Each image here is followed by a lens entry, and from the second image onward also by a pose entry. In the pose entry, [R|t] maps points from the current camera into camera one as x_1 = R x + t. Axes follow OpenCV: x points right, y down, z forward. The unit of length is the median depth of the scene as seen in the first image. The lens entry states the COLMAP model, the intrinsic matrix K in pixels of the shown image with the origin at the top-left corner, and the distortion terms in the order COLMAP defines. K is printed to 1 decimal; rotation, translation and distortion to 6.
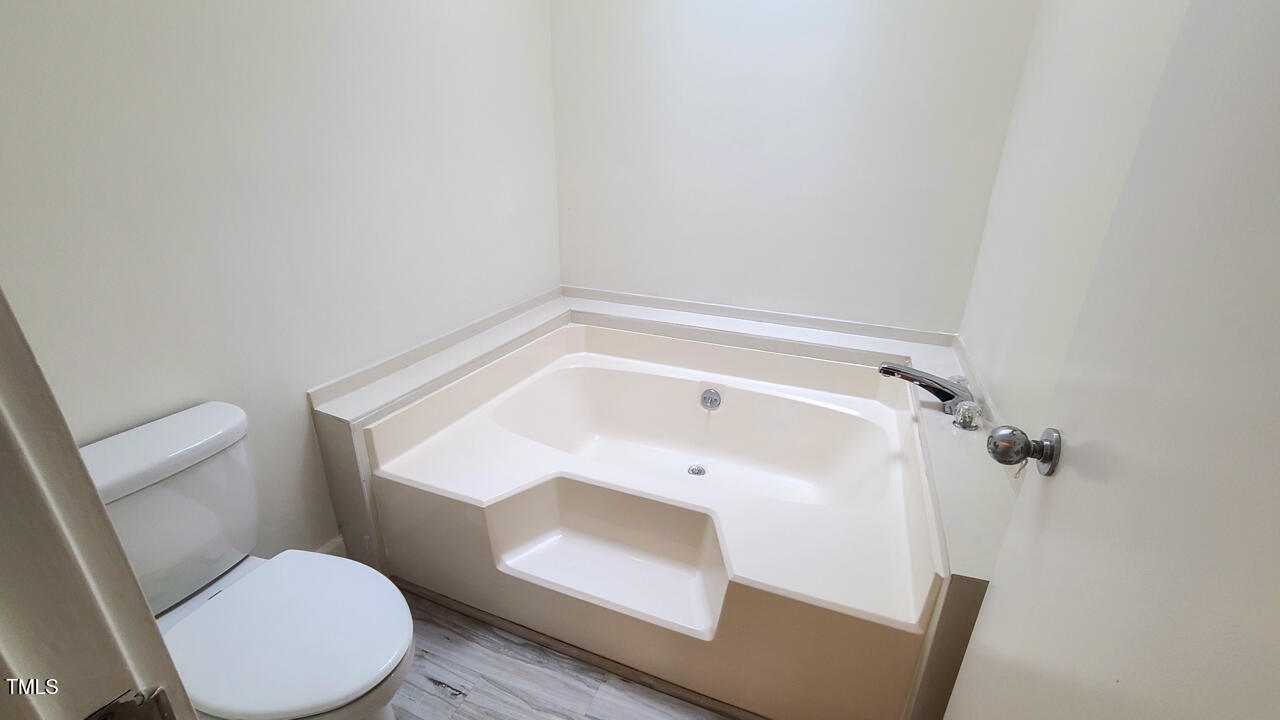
lens RADIAL K [[526.8, 0, 641.2], [0, 526.8, 359.5], [0, 0, 1]] dist [-0.008542, 0.005516]
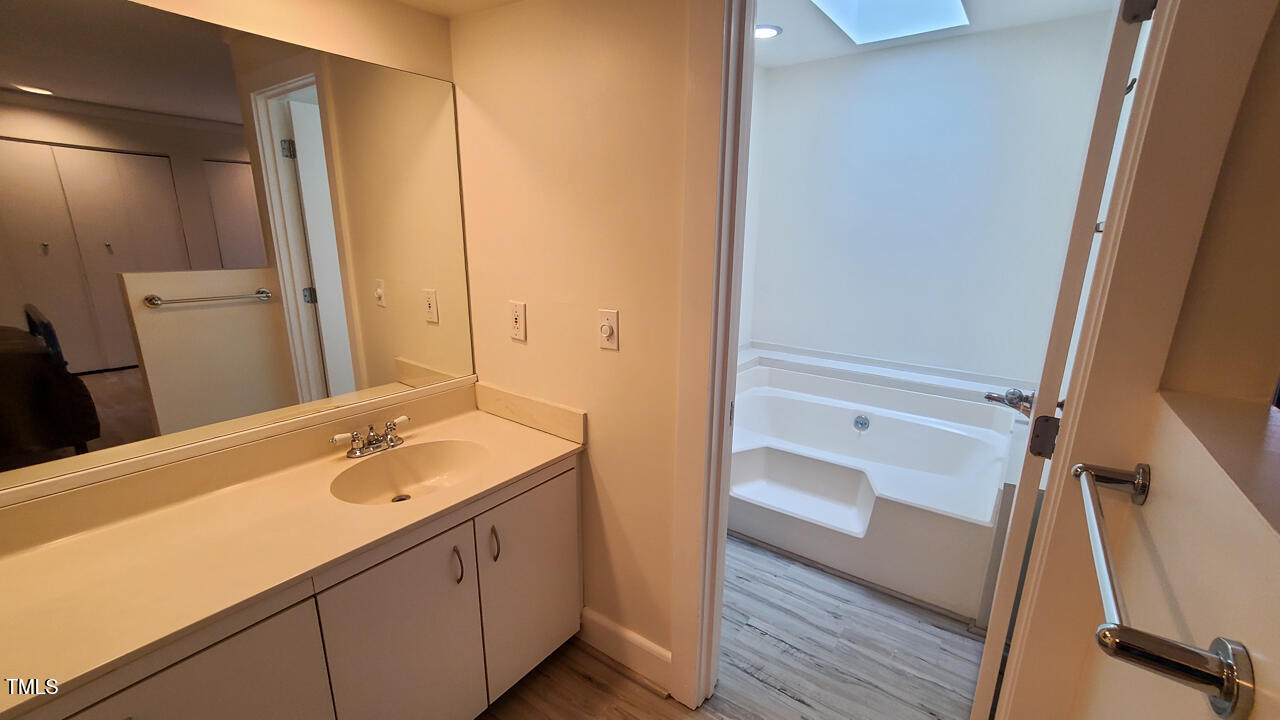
lens RADIAL K [[526.8, 0, 635.9], [0, 526.8, 358.7], [0, 0, 1]] dist [-0.008542, 0.005516]
pose [[0.965606, 0.055549, -0.254008, -0.113955], [-0.090482, 0.987641, -0.127978, 0.155017], [0.243760, 0.146560, 0.958698, -0.575663]]
